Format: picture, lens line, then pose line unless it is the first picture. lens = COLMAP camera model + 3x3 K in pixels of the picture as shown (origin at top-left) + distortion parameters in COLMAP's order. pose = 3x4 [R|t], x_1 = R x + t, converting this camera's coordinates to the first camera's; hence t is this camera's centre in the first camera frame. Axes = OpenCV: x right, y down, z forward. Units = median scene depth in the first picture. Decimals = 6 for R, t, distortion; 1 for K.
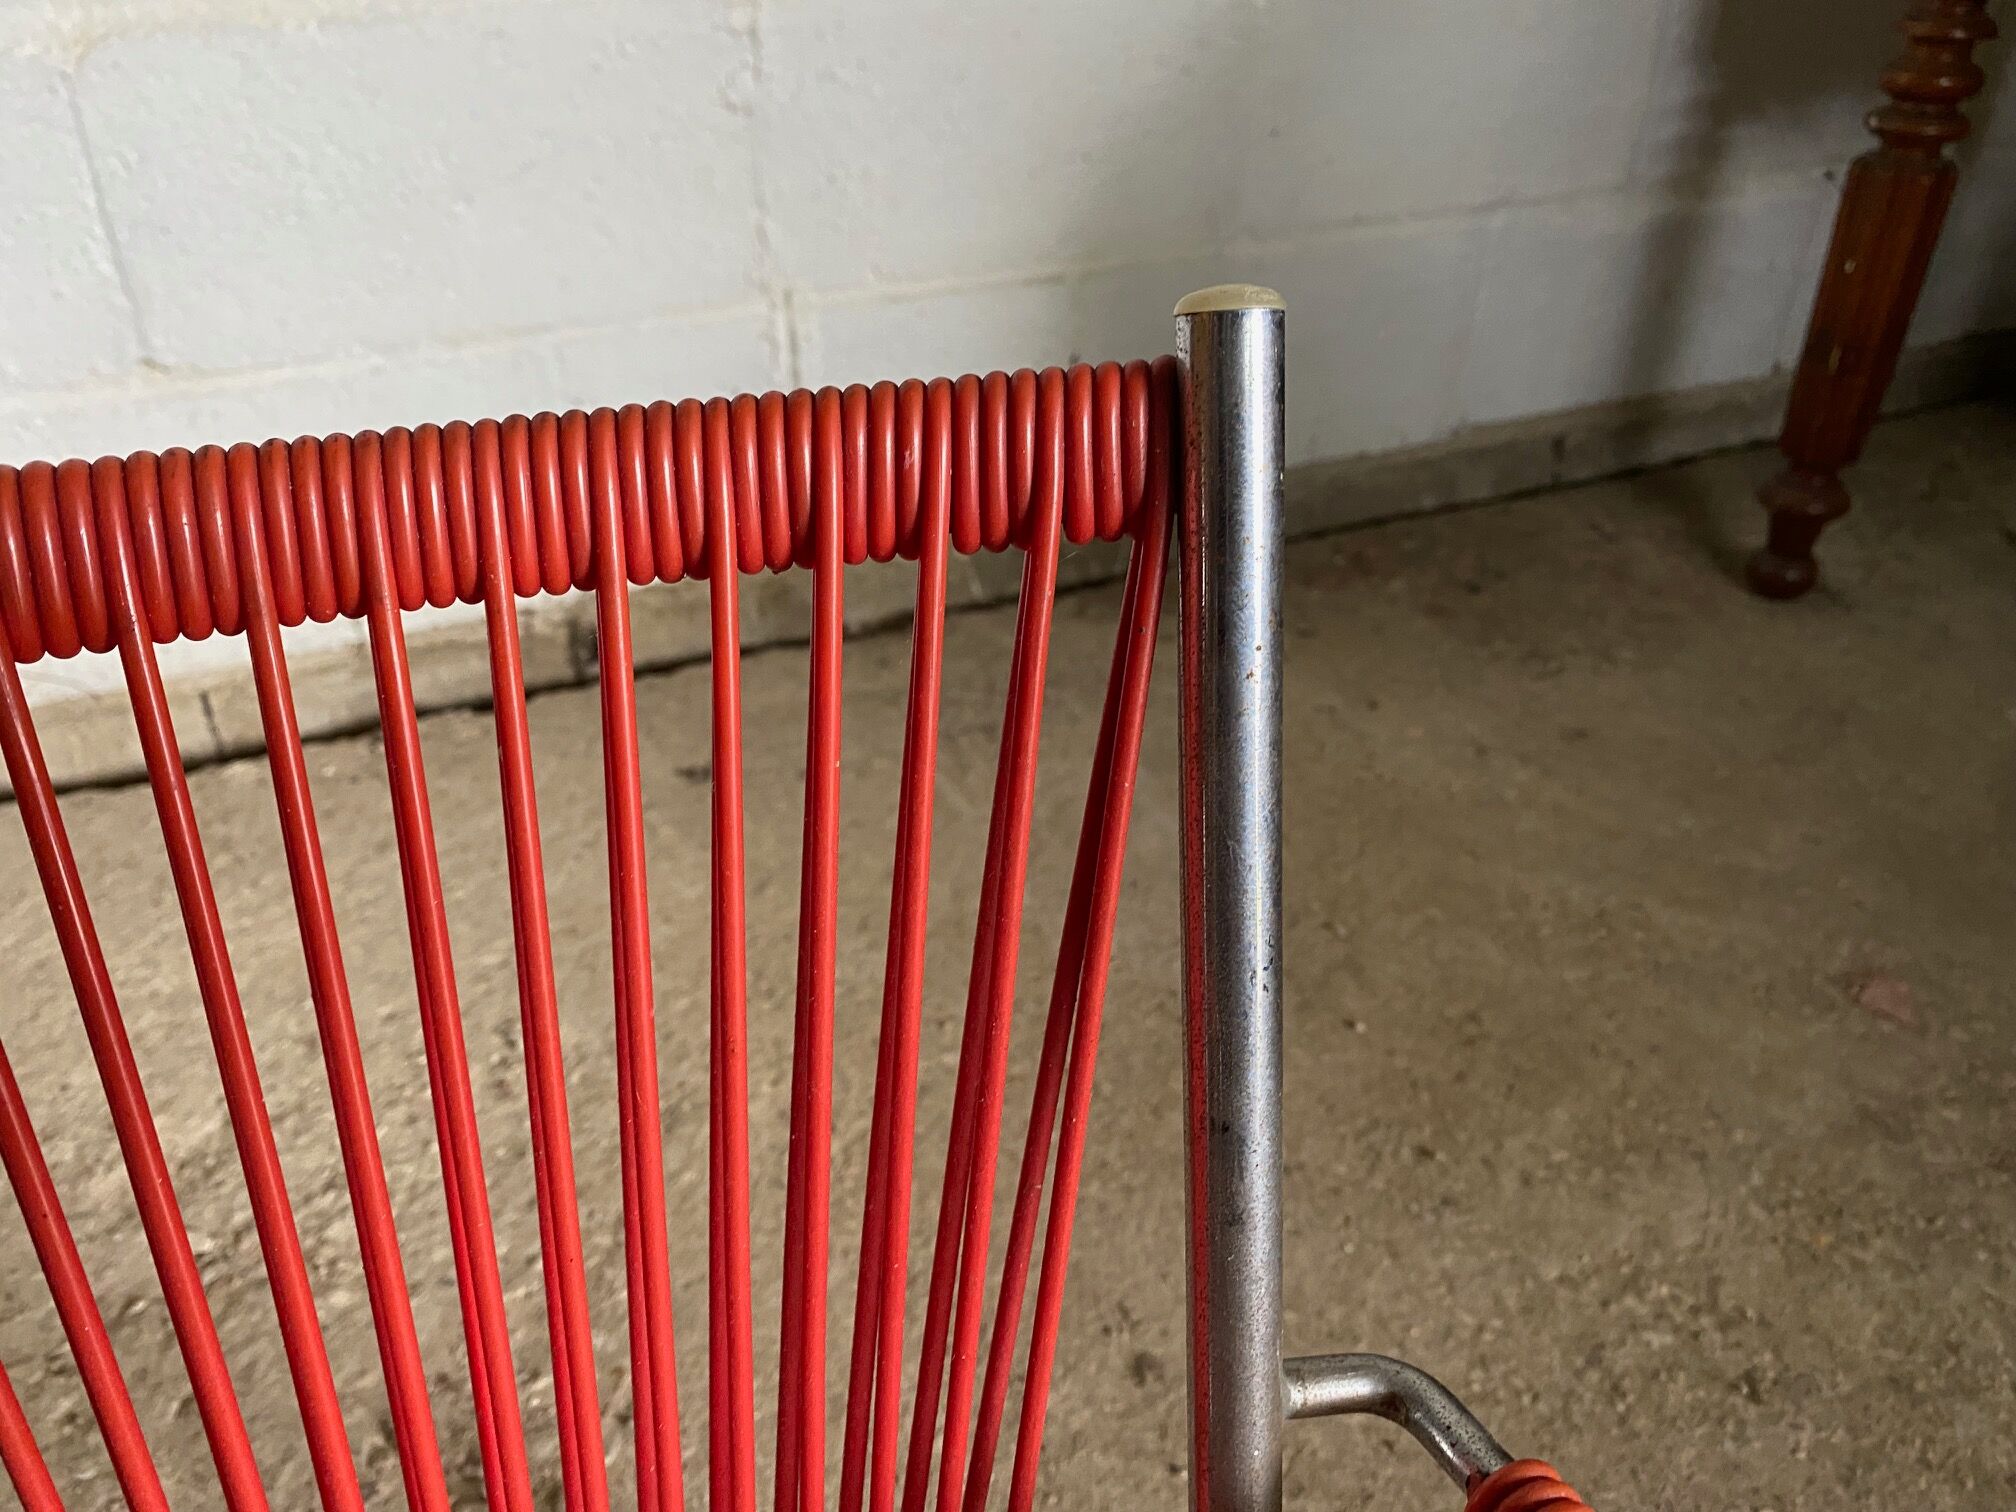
lens RADIAL K [[1554.9, 0, 1000.1], [0, 1554.9, 748.1], [0, 0, 1]] dist [0.001266, -0.004540]
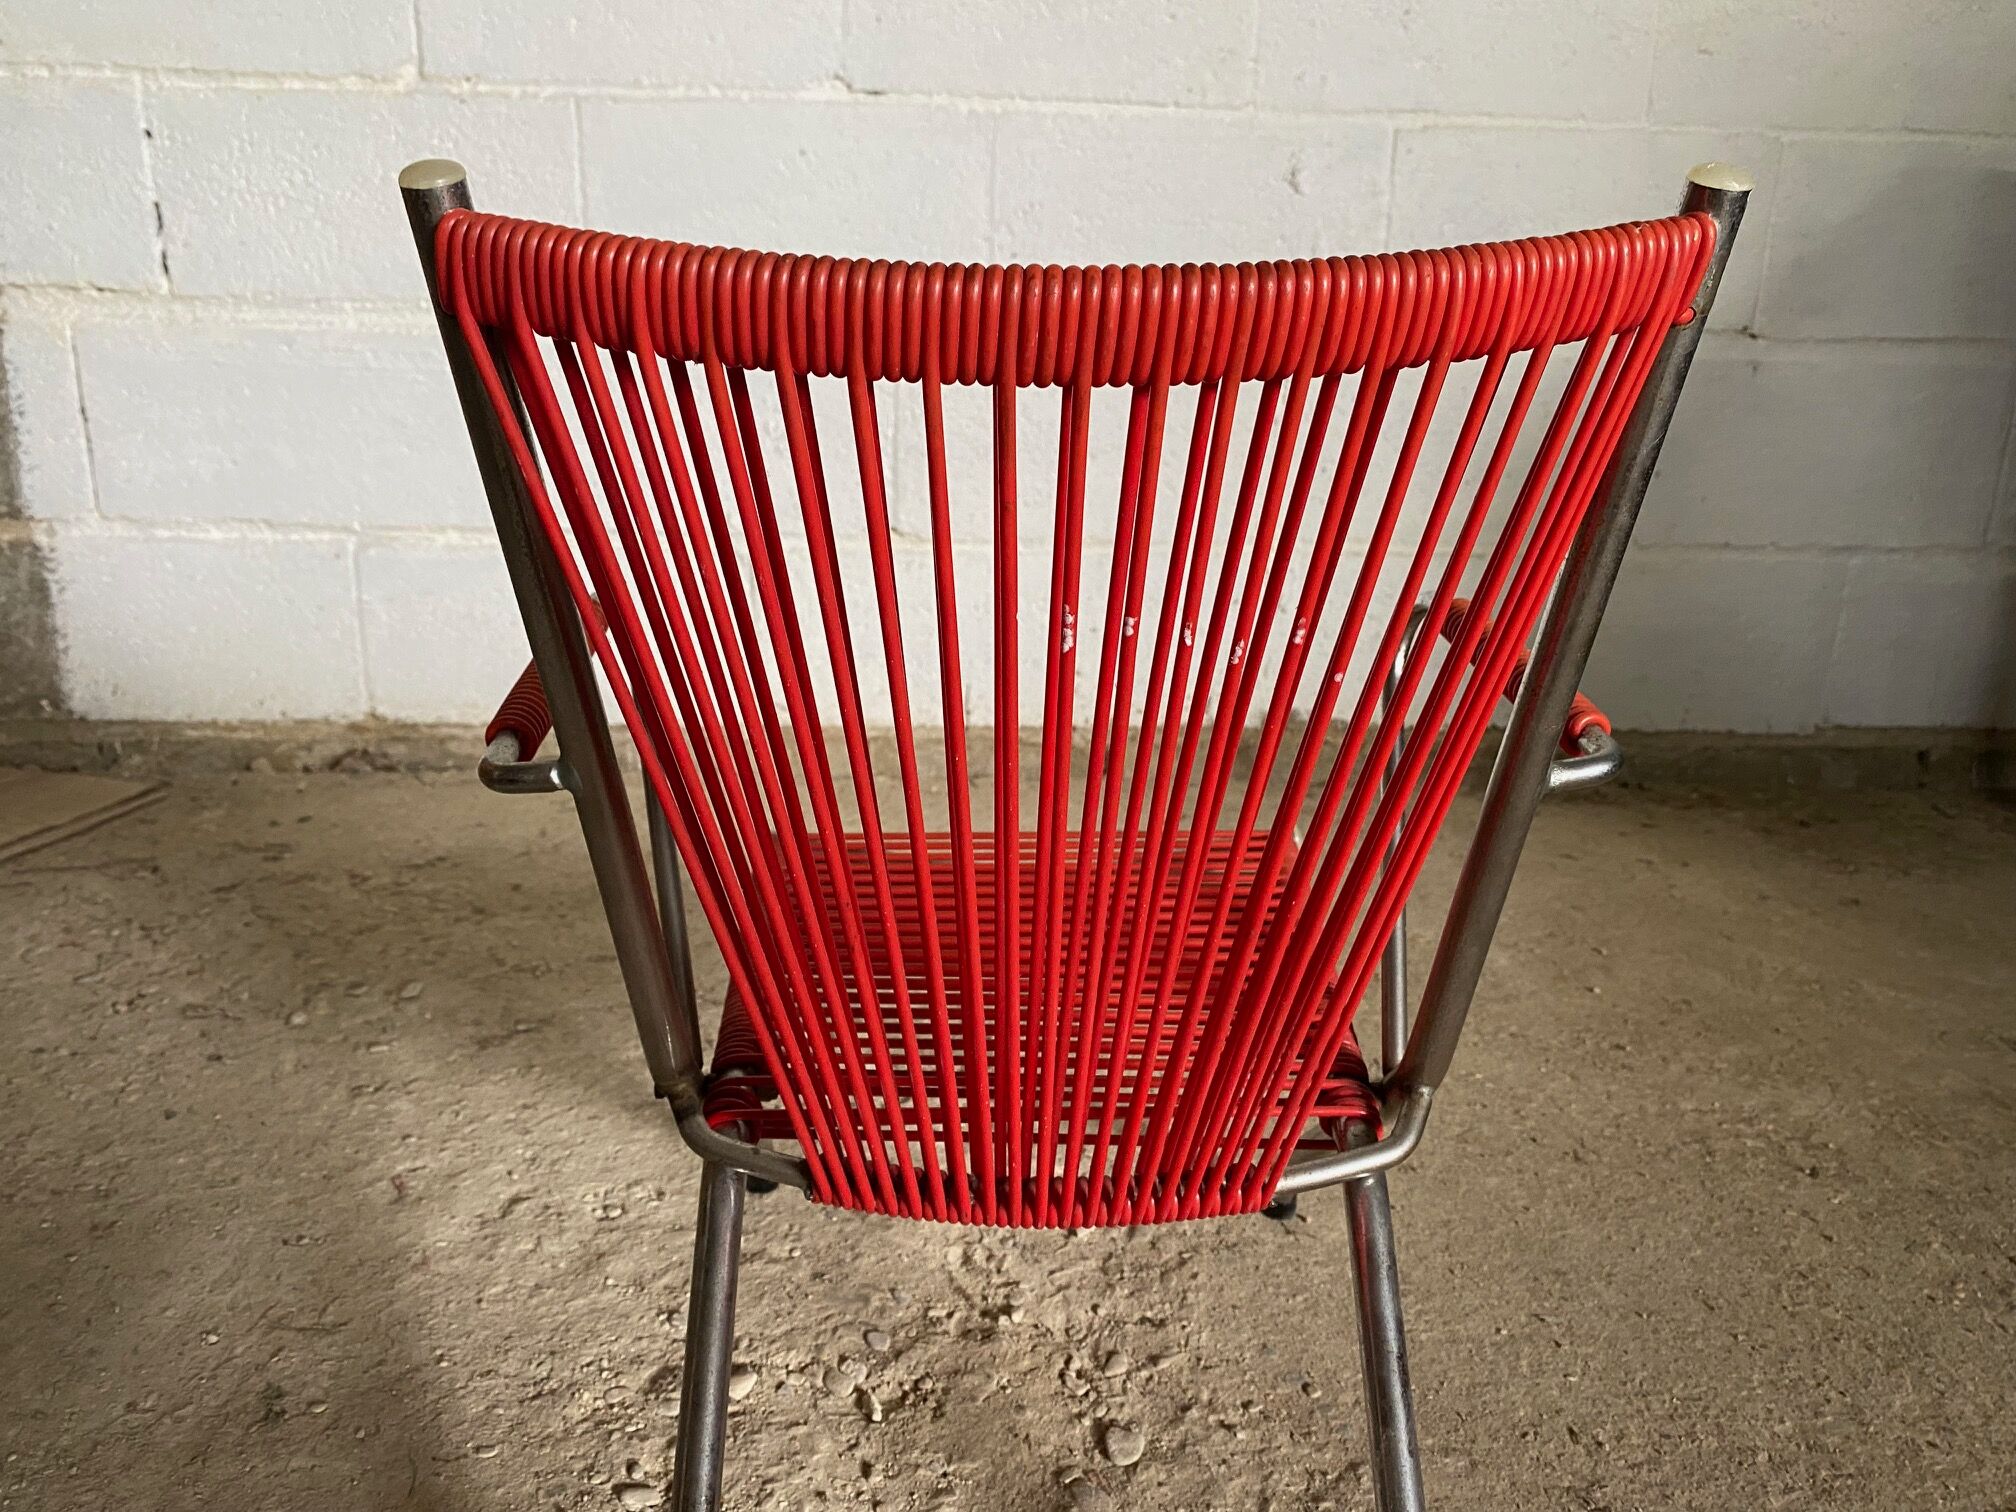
lens RADIAL K [[1554.9, 0, 995.2], [0, 1554.9, 746.4], [0, 0, 1]] dist [0.001266, -0.004540]
pose [[0.935568, 0.117878, -0.332893, 0.152441], [-0.210055, 0.943513, -0.256243, 0.408923], [0.283883, 0.309658, 0.907481, -0.450324]]
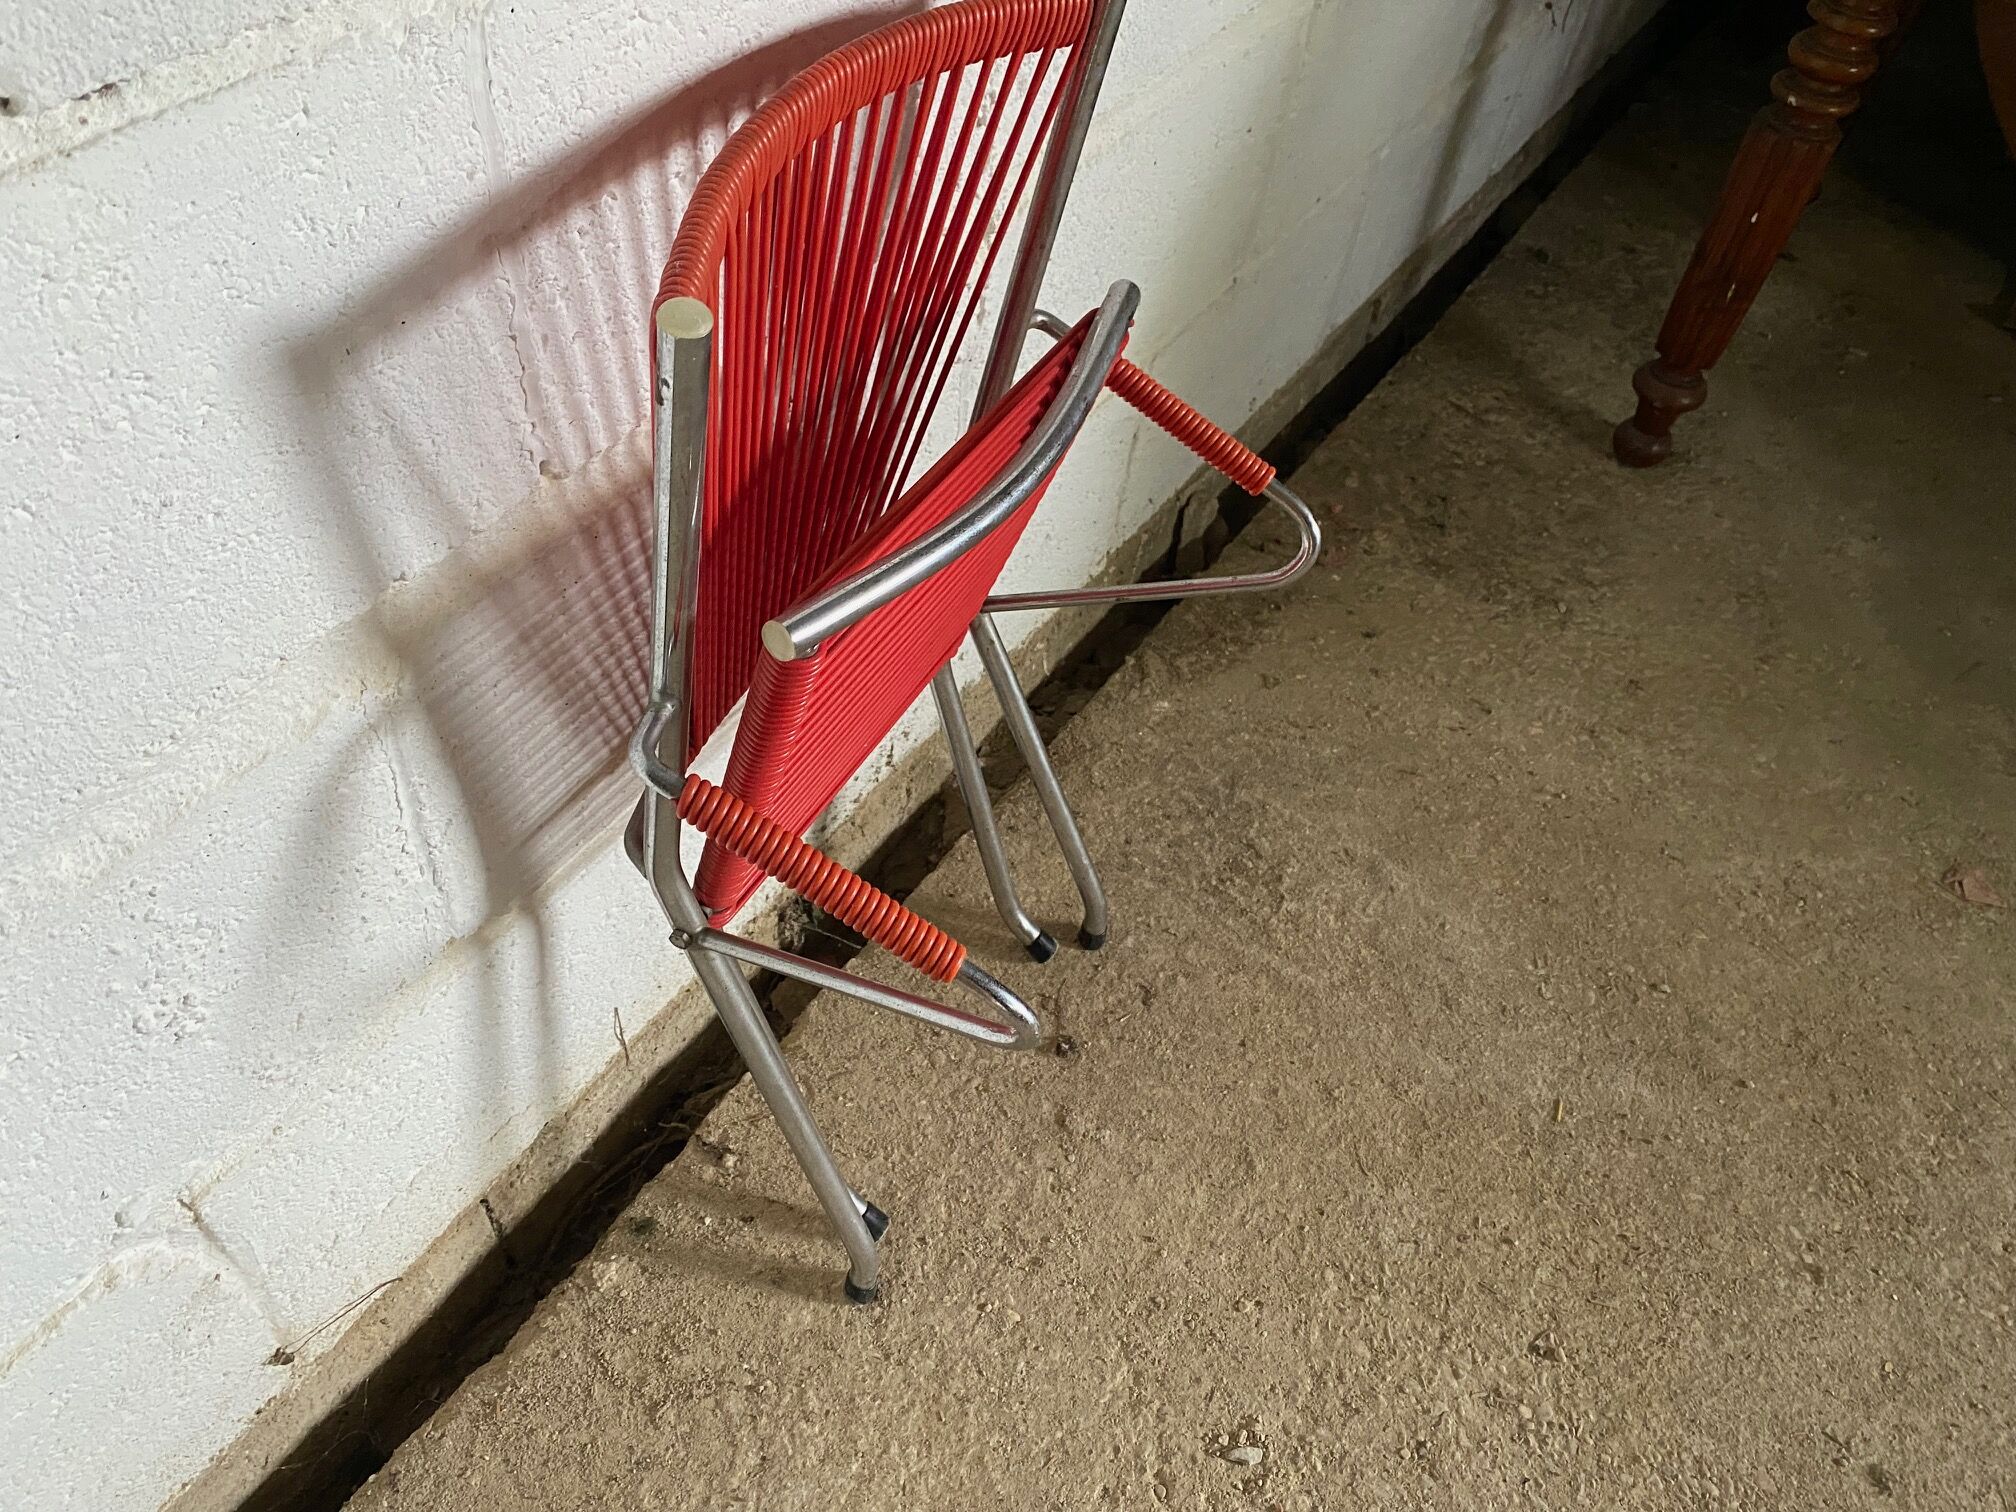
lens RADIAL K [[1554.9, 0, 997.0], [0, 1554.9, 760.2], [0, 0, 1]] dist [0.001266, -0.004540]
pose [[0.845542, -0.347837, 0.405054, -0.638786], [0.198353, 0.909010, 0.366546, -0.582077], [-0.495696, -0.229587, 0.837601, 0.290542]]
